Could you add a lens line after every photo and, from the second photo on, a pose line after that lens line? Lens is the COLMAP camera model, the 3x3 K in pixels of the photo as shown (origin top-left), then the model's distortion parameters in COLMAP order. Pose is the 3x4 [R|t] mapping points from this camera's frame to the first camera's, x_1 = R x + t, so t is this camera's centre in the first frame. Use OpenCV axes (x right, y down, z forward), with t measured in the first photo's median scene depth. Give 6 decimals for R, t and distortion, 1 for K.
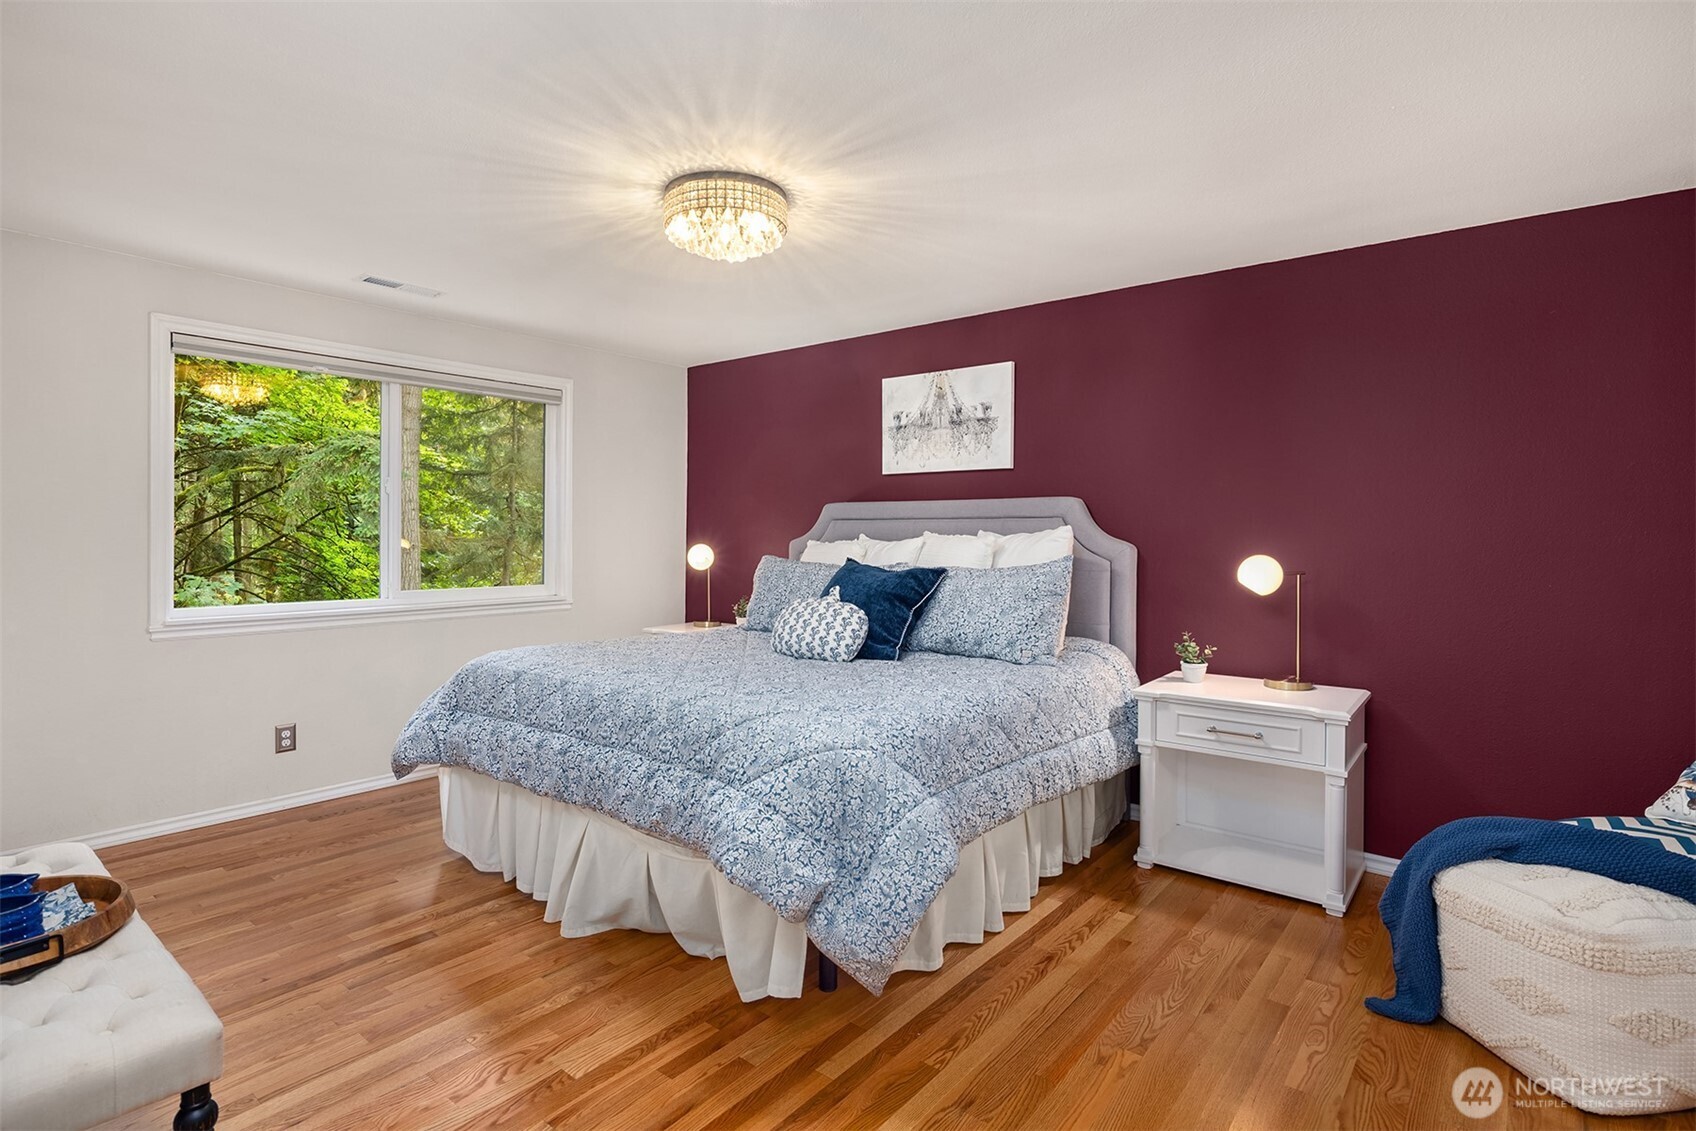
lens RADIAL K [[845.2, 0, 848.3], [0, 845.2, 538.4], [0, 0, 1]] dist [-0.000620, -0.000369]
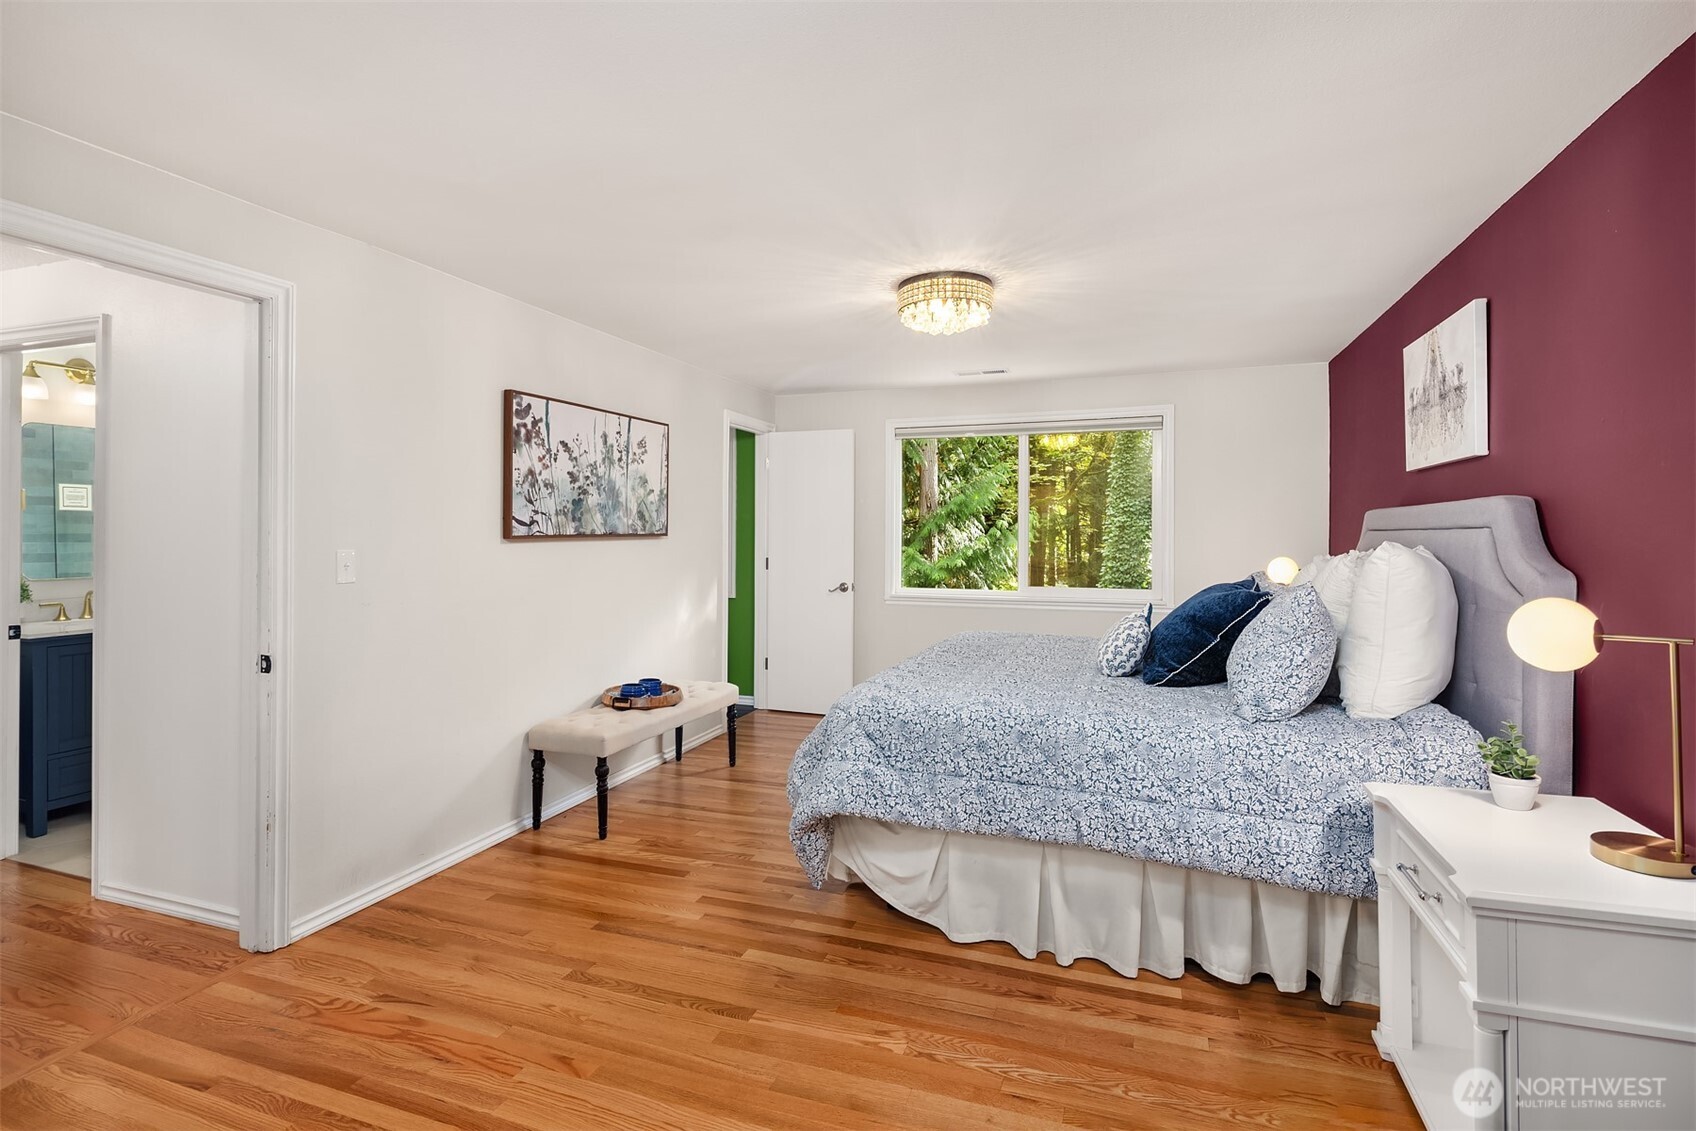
lens RADIAL K [[825.3, 0, 845.9], [0, 825.3, 532.3], [0, 0, 1]] dist [0.002289, -0.000754]
pose [[0.325260, -0.005518, -0.945609, 0.645104], [-0.005216, 0.999957, -0.007629, -0.012735], [0.945610, 0.007414, 0.325217, 0.296766]]
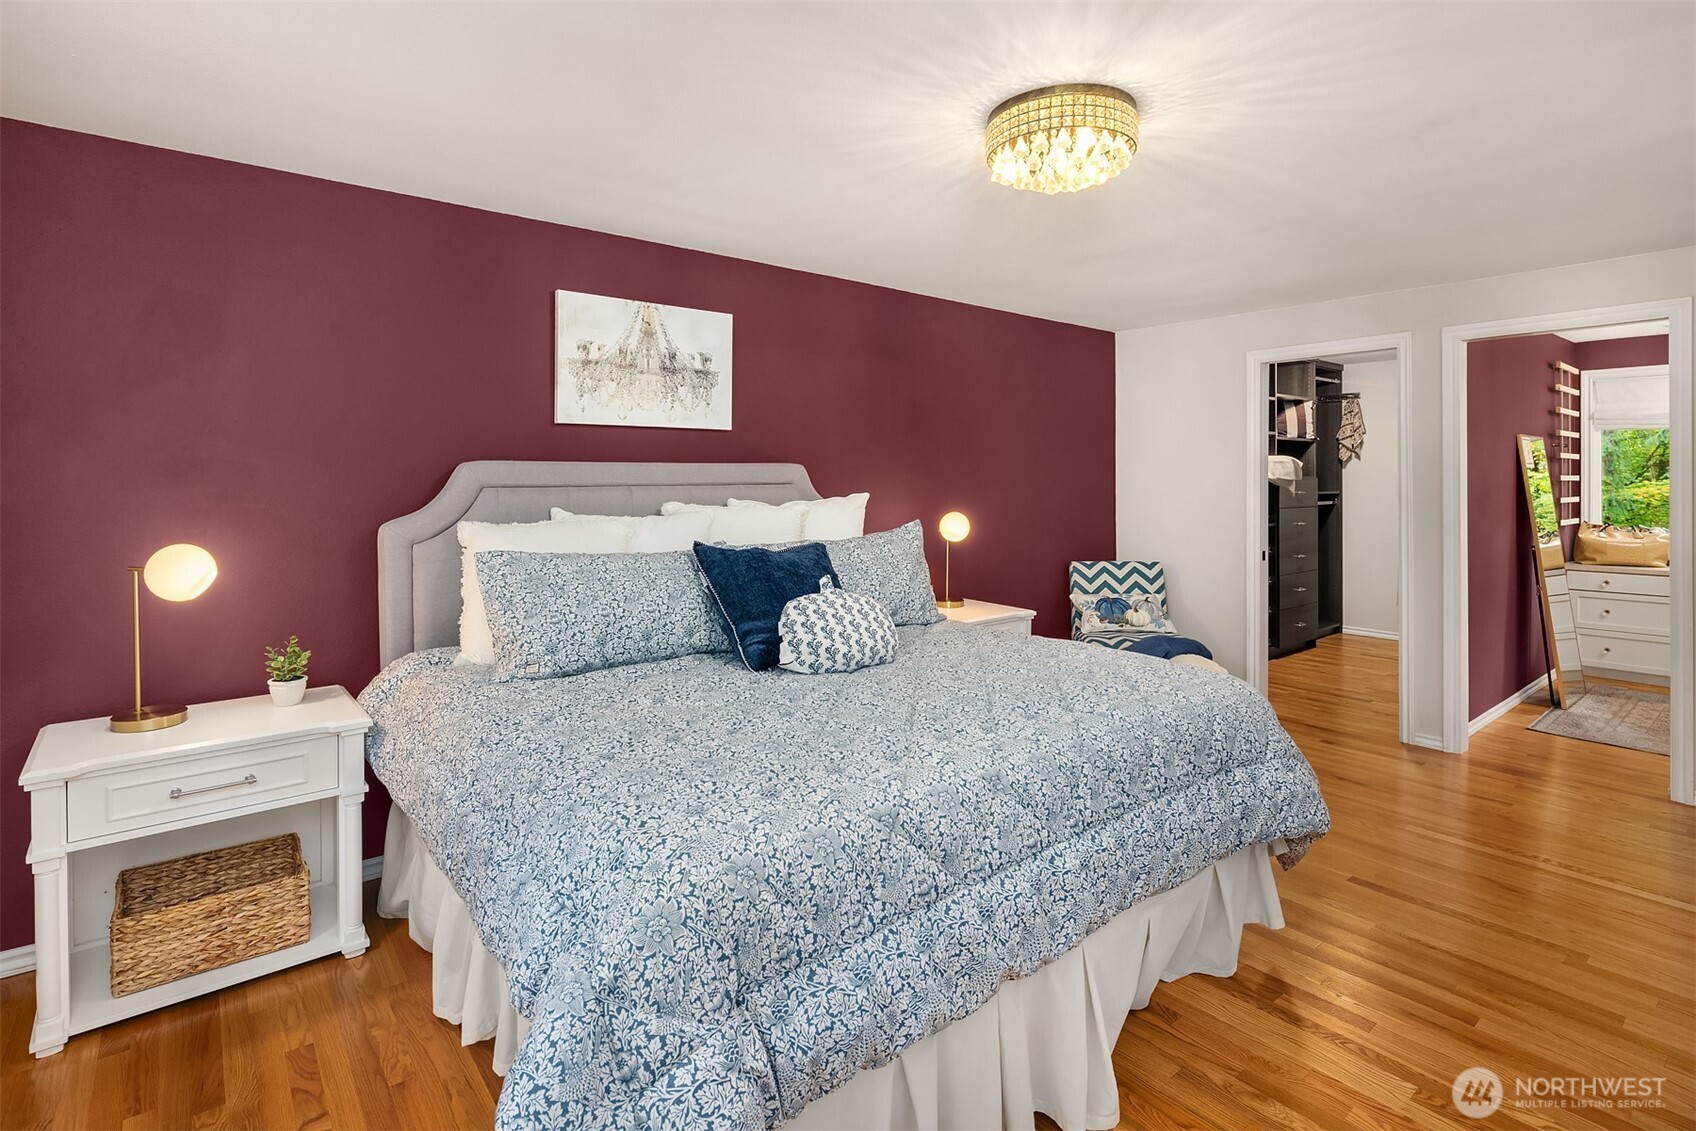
lens RADIAL K [[817.6, 0, 852.0], [0, 817.6, 490.7], [0, 0, 1]] dist [-0.000058, -0.001063]
pose [[0.215990, -0.019604, 0.976199, -0.637423], [0.010880, 0.999785, 0.017670, -0.031143], [-0.976335, 0.006804, 0.216157, 0.668376]]
